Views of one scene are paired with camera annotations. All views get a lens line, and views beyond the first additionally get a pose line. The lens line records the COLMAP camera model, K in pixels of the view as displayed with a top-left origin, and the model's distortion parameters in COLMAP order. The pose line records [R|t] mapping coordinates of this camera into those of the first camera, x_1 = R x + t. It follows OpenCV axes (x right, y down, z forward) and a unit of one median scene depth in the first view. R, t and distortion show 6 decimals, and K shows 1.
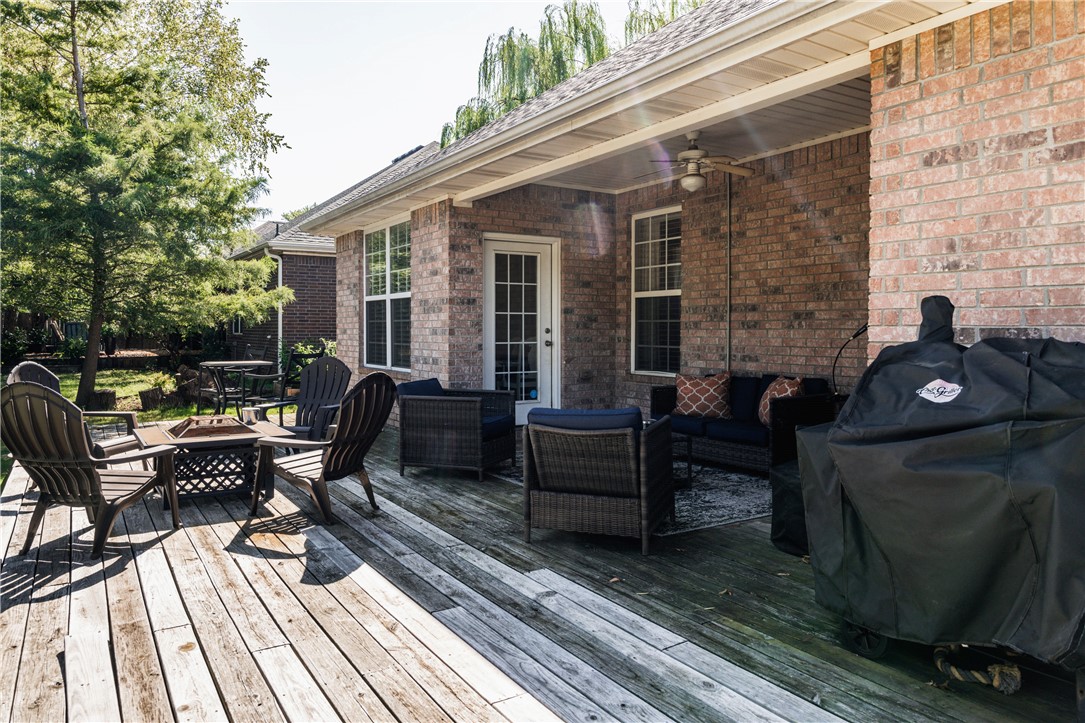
lens RADIAL K [[750.4, 0, 554.4], [0, 750.4, 348.5], [0, 0, 1]] dist [-0.005144, -0.001186]
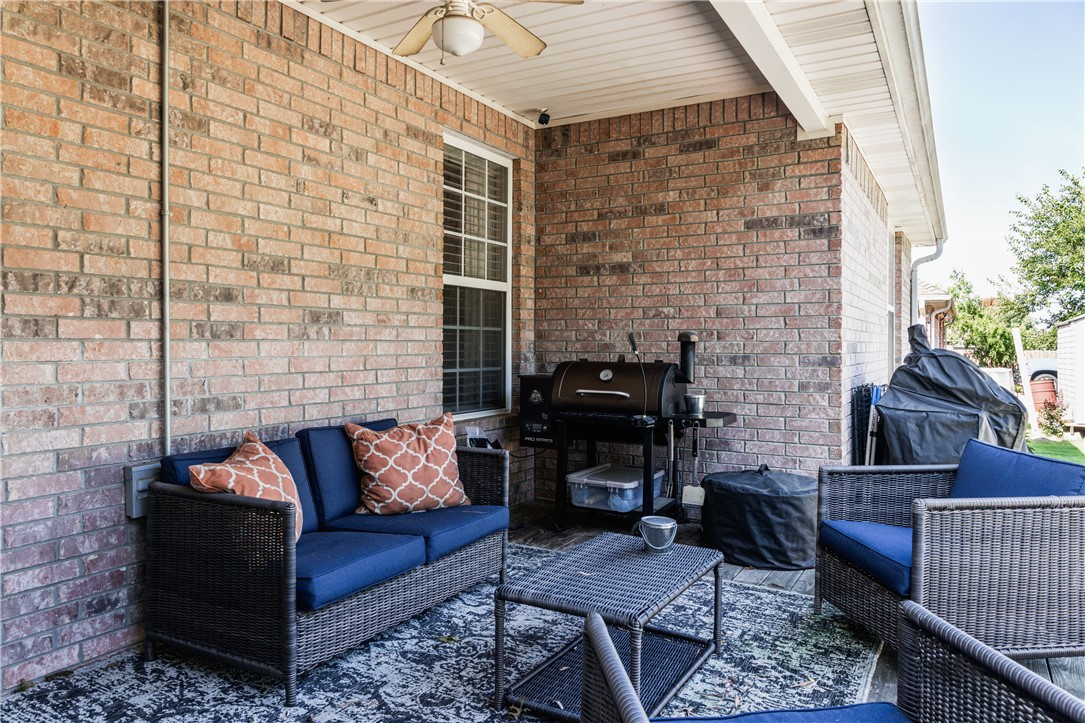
lens RADIAL K [[737.6, 0, 542.5], [0, 737.6, 361.5], [0, 0, 1]] dist [0.000202, -0.000658]
pose [[-0.466661, -0.027696, 0.884003, -0.191962], [0.016512, 0.999063, 0.040018, -0.023004], [-0.884282, 0.033272, -0.465766, 0.862810]]
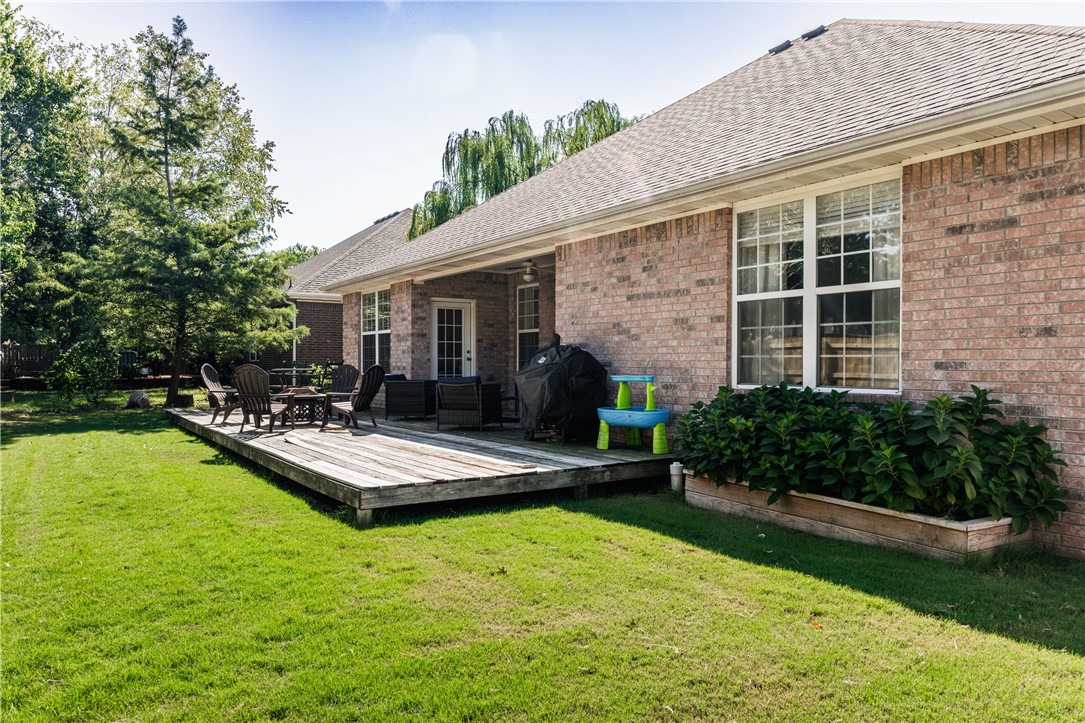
lens RADIAL K [[737.6, 0, 542.5], [0, 737.6, 361.5], [0, 0, 1]] dist [0.000202, -0.000658]
pose [[0.999844, -0.001706, 0.017580, 0.136027], [0.002184, 0.999627, -0.027239, 0.047219], [-0.017527, 0.027273, 0.999474, -0.741844]]
